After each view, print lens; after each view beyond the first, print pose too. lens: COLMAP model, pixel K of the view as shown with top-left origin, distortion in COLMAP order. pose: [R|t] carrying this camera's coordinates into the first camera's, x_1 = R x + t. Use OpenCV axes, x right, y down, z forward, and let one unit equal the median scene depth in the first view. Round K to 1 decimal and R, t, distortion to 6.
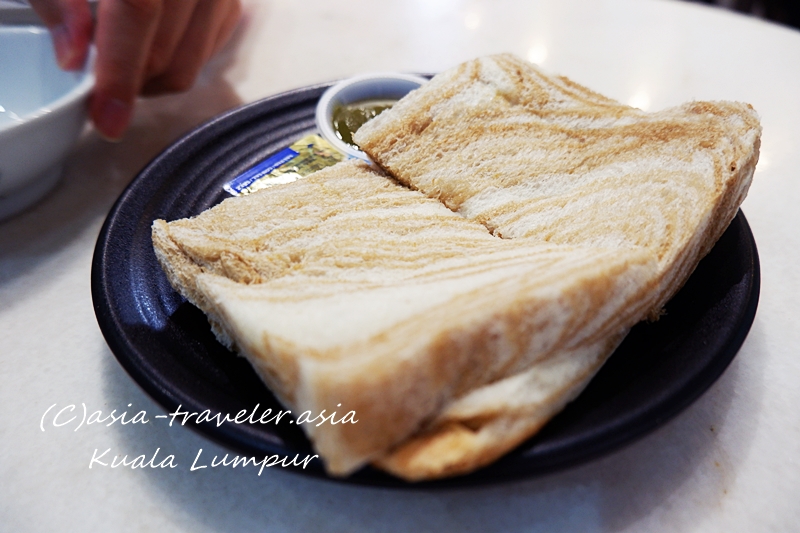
lens RADIAL K [[512.9, 0, 398.1], [0, 512.9, 267.7], [0, 0, 1]] dist [0.000825, -0.016151]
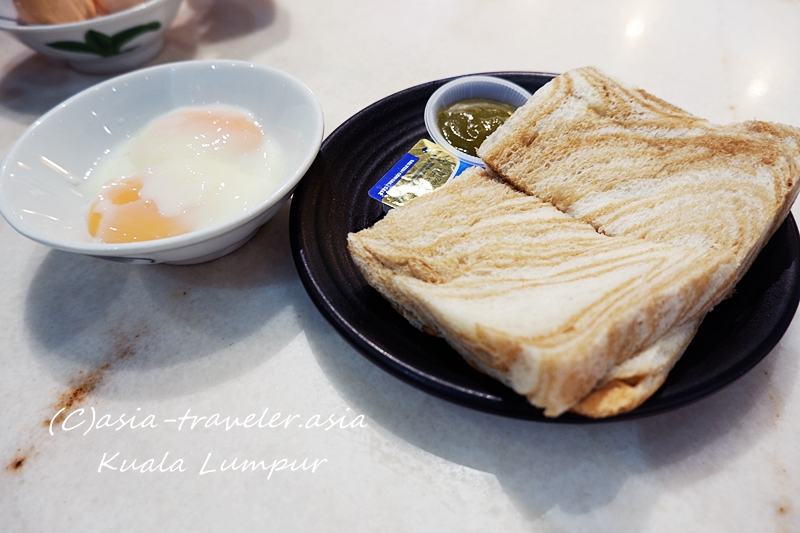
lens RADIAL K [[512.9, 0, 400.7], [0, 512.9, 266.2], [0, 0, 1]] dist [0.000825, -0.016151]
pose [[0.999264, -0.036666, 0.011304, -0.374159], [0.035098, 0.992531, 0.116837, -0.165681], [-0.015503, -0.116354, 0.993087, -0.326880]]
